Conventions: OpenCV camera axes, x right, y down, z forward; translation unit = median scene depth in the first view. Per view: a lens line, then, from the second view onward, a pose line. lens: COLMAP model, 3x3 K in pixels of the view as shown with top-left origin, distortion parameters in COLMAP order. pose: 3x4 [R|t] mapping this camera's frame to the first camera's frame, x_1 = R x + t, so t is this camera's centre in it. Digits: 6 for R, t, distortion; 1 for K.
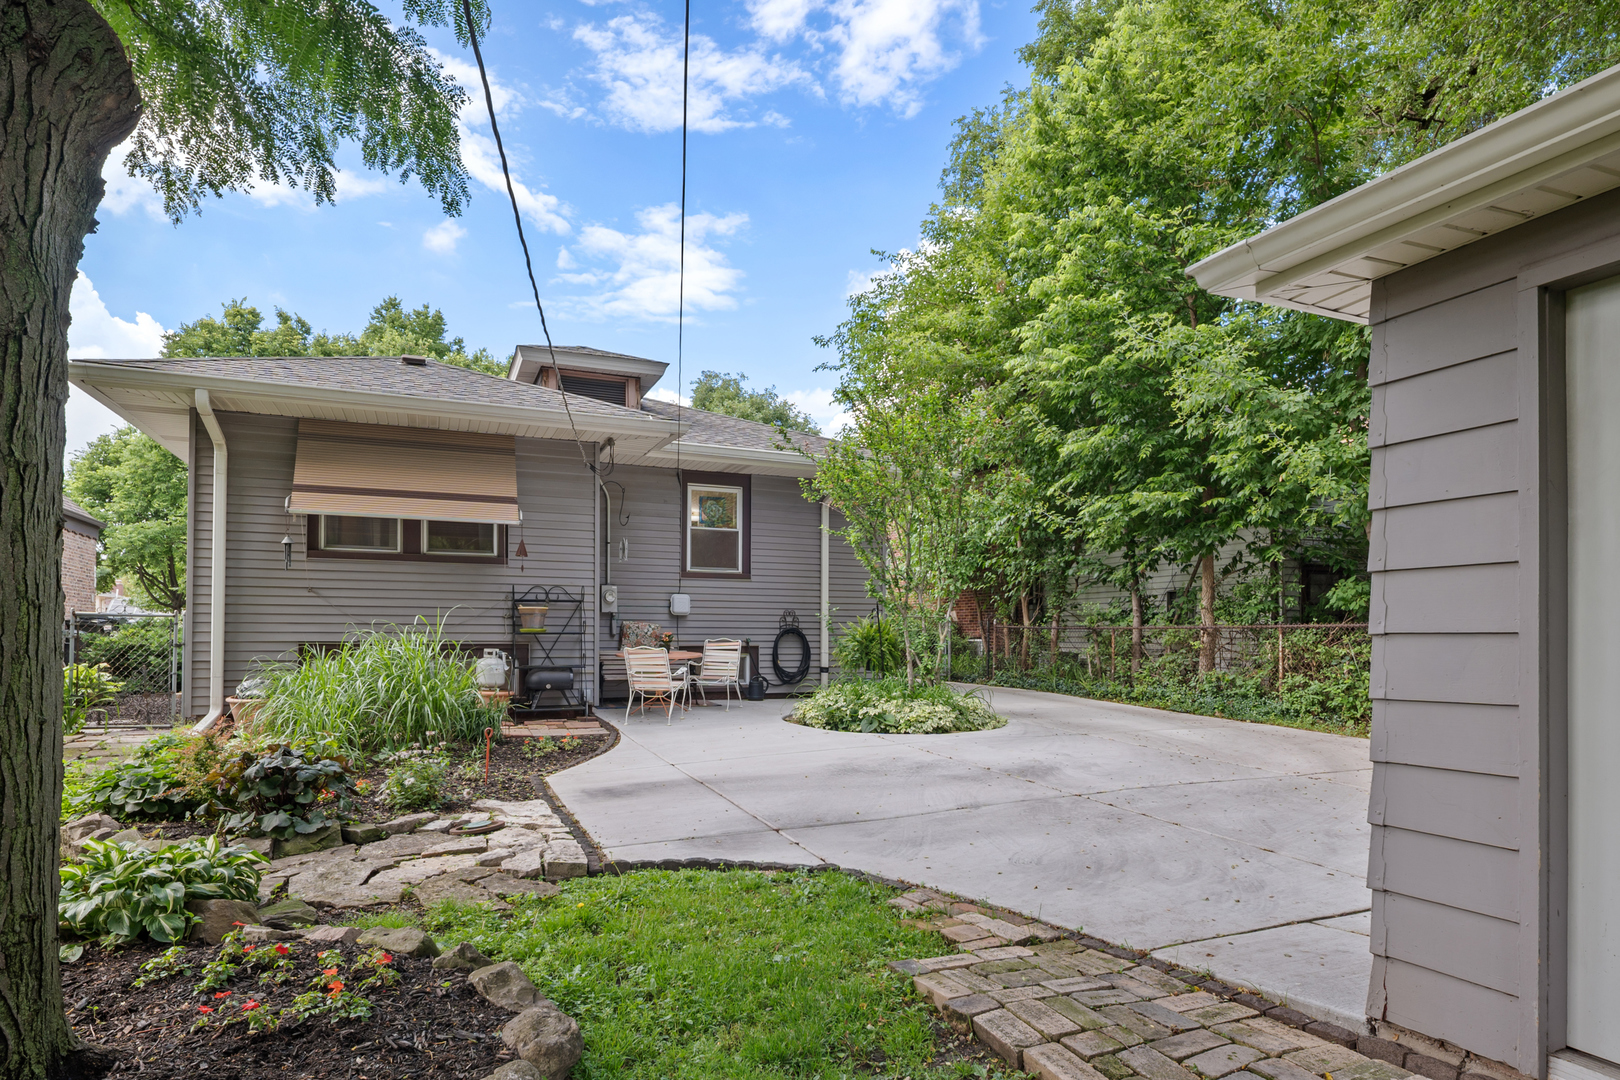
lens RADIAL K [[887.7, 0, 809.3], [0, 887.7, 634.2], [0, 0, 1]] dist [0.000864, 0.000089]
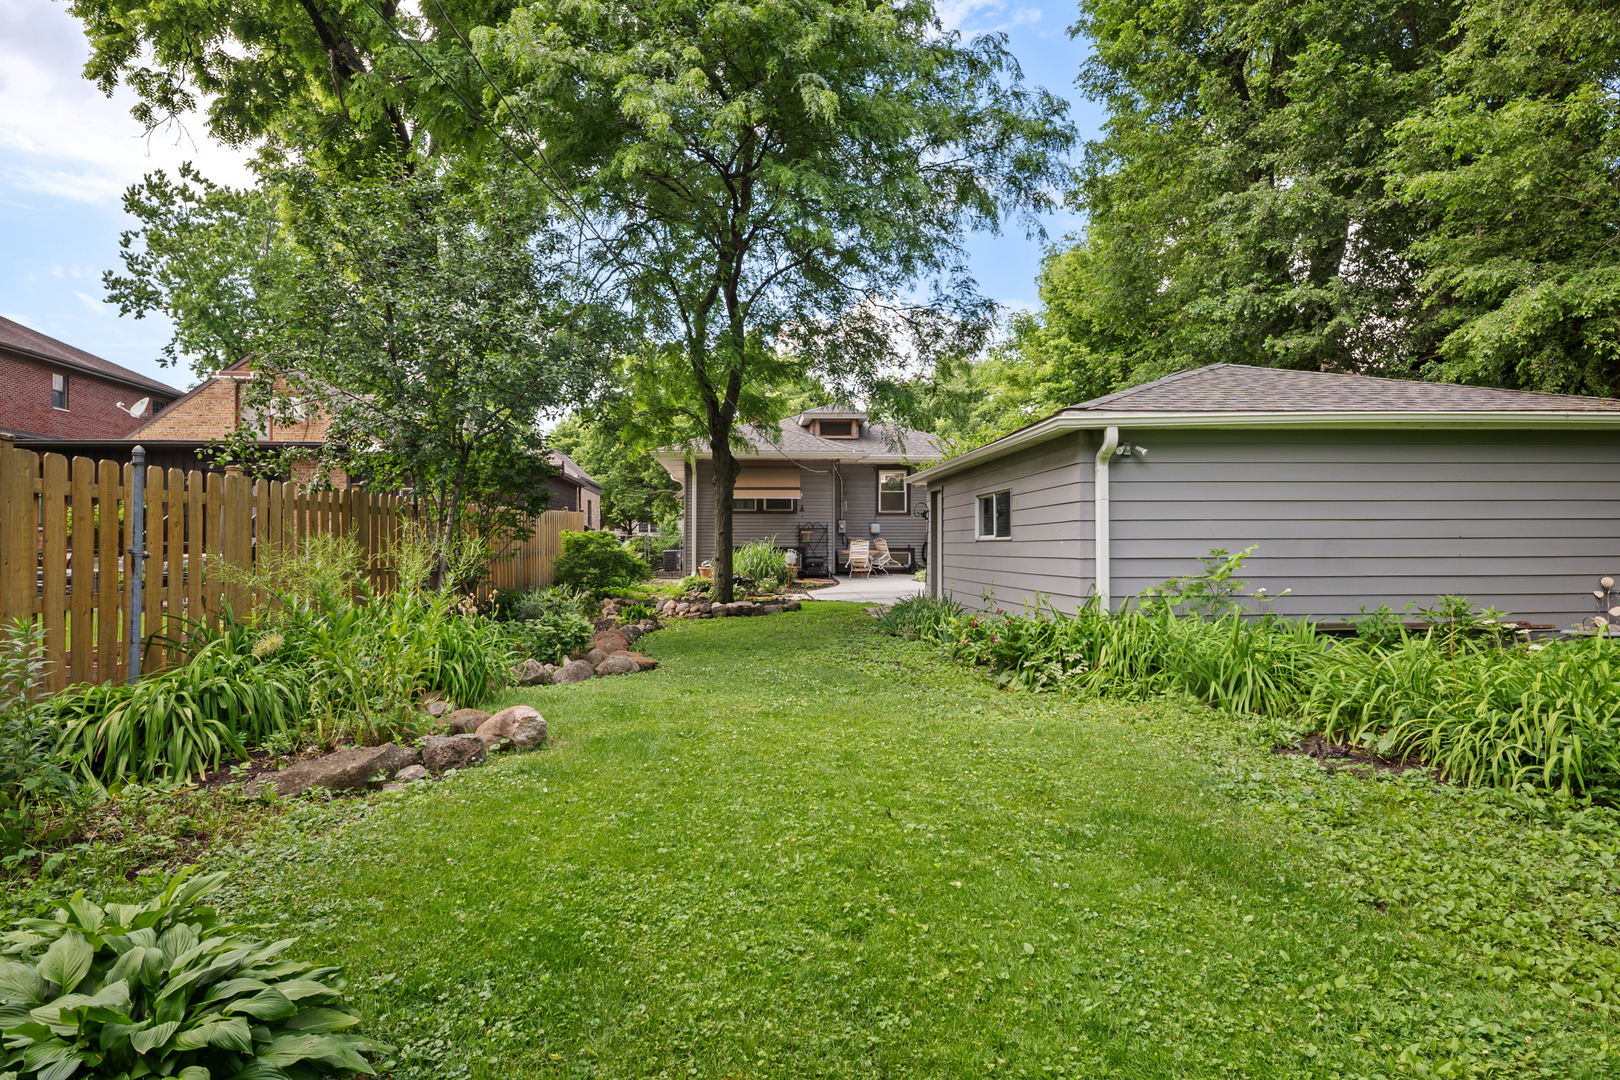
lens RADIAL K [[684.9, 0, 810.0], [0, 684.9, 540.0], [0, 0, 1]] dist [0.000150, 0.000006]
pose [[0.949163, -0.009776, -0.314632, 0.294434], [0.008806, 0.999951, -0.004507, 0.000222], [0.314661, 0.001507, 0.949203, -0.797374]]
